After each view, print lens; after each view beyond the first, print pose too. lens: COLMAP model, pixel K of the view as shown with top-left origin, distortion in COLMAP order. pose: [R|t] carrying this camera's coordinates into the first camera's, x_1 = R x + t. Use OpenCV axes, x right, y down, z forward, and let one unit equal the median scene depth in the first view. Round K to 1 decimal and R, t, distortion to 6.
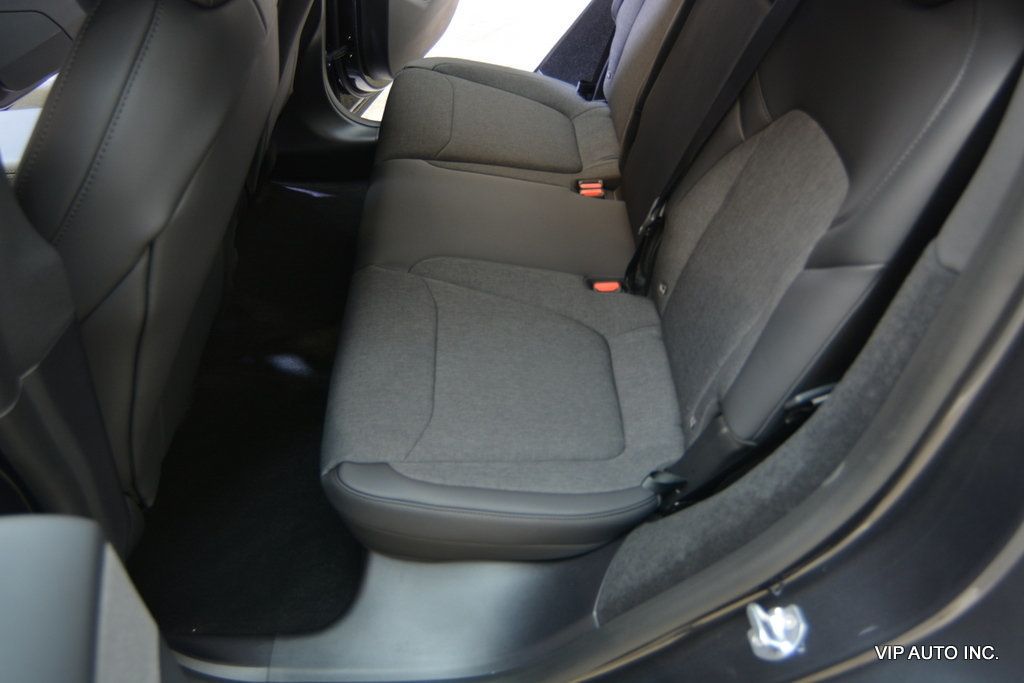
lens RADIAL K [[789.4, 0, 510.8], [0, 789.4, 345.6], [0, 0, 1]] dist [-0.010581, 0.023832]
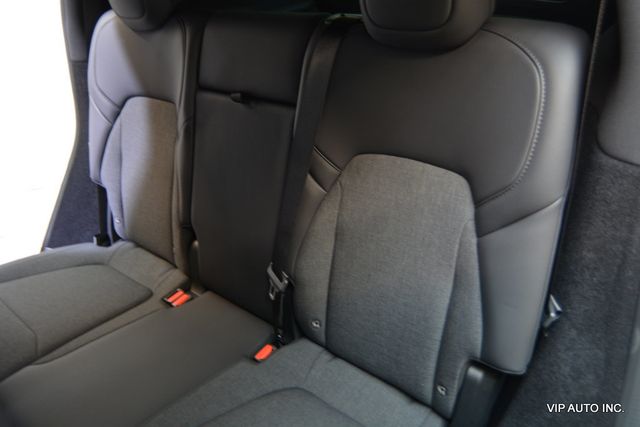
lens RADIAL K [[493.4, 0, 318.7], [0, 493.4, 220.2], [0, 0, 1]] dist [-0.010581, 0.023832]
pose [[0.646079, -0.444639, 0.620386, -0.176915], [0.592211, 0.804793, -0.039932, -0.139505], [-0.481527, 0.393198, 0.783280, 0.260173]]
